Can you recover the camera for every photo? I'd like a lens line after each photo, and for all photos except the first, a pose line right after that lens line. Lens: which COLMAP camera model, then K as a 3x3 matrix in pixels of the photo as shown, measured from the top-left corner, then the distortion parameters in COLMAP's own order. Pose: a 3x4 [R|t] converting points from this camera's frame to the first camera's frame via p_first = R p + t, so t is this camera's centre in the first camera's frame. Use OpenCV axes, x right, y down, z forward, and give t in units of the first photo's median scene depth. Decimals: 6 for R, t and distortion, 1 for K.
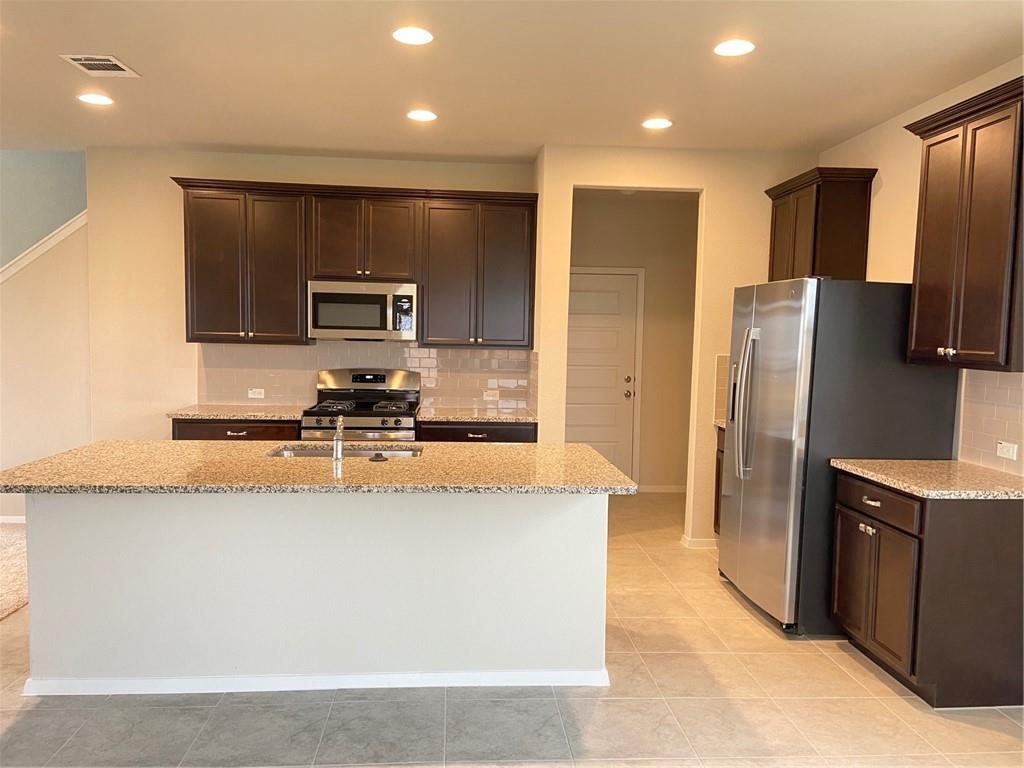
lens RADIAL K [[768.9, 0, 509.2], [0, 768.9, 386.1], [0, 0, 1]] dist [0.116410, -0.145283]
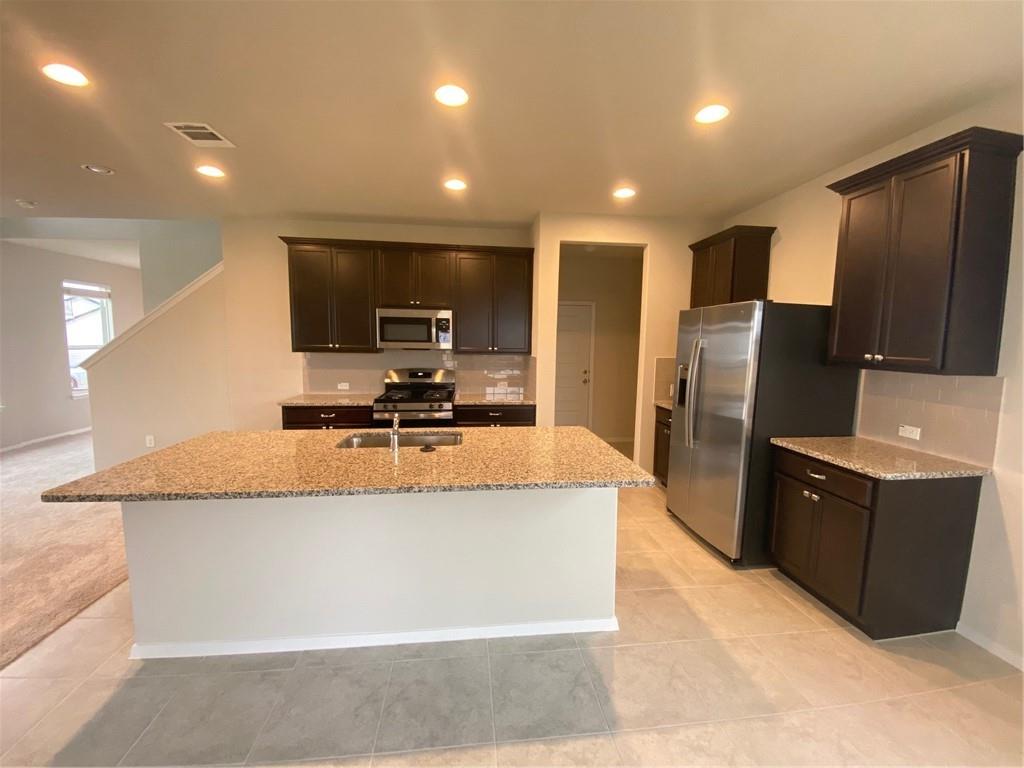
lens RADIAL K [[415.1, 0, 513.8], [0, 415.1, 383.7], [0, 0, 1]] dist [0.020850, -0.021081]
pose [[0.999209, -0.011694, 0.037996, -0.052028], [0.010489, 0.999440, 0.031781, -0.026456], [-0.038347, -0.031357, 0.998772, 0.312276]]
